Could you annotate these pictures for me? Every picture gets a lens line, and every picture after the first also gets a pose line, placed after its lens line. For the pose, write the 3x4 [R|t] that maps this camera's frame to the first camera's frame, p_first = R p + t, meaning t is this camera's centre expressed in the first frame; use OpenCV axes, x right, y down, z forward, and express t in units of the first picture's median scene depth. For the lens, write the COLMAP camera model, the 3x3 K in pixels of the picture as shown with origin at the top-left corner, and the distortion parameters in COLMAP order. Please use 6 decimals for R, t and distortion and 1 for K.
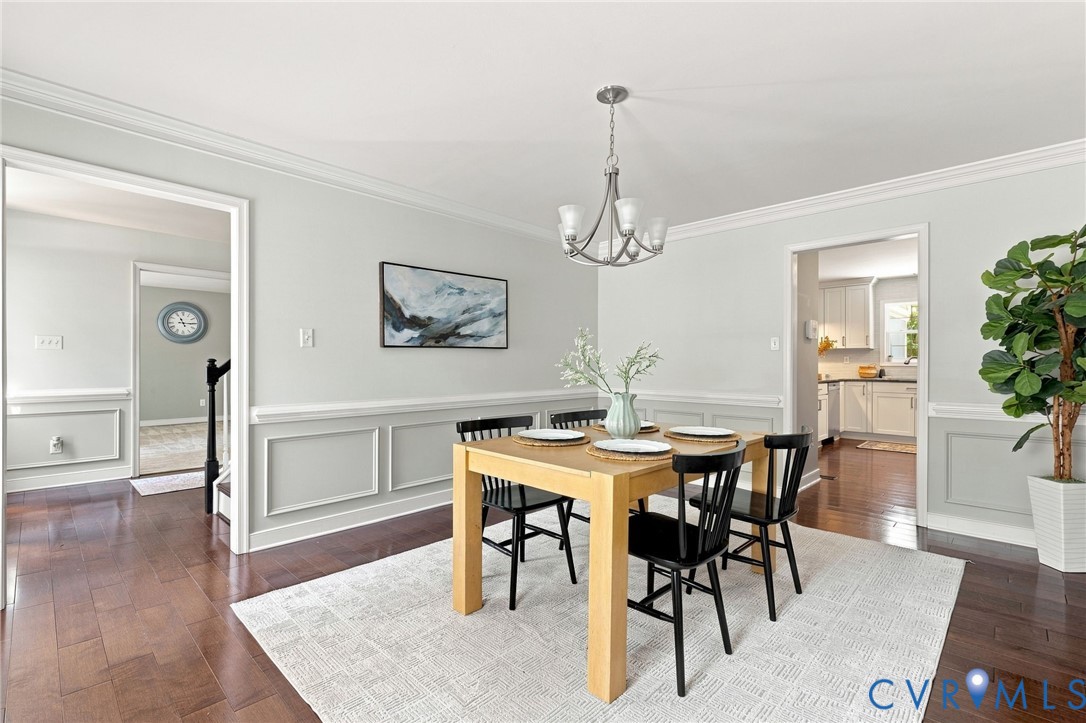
lens RADIAL K [[486.0, 0, 544.4], [0, 486.0, 362.8], [0, 0, 1]] dist [0.002634, 0.000313]
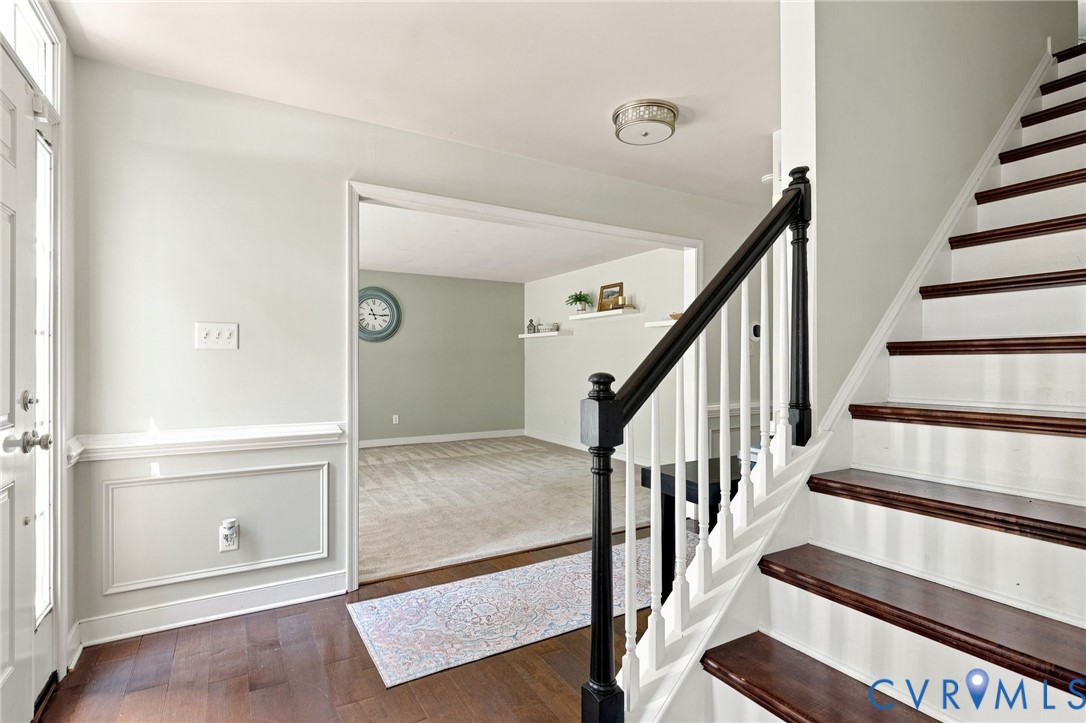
lens RADIAL K [[520.8, 0, 540.9], [0, 520.8, 361.9], [0, 0, 1]] dist [-0.003314, -0.000078]
pose [[0.964896, -0.002266, -0.262623, -0.501692], [0.001851, 0.999997, -0.001830, -0.011826], [0.262626, 0.001280, 0.964897, 0.517912]]
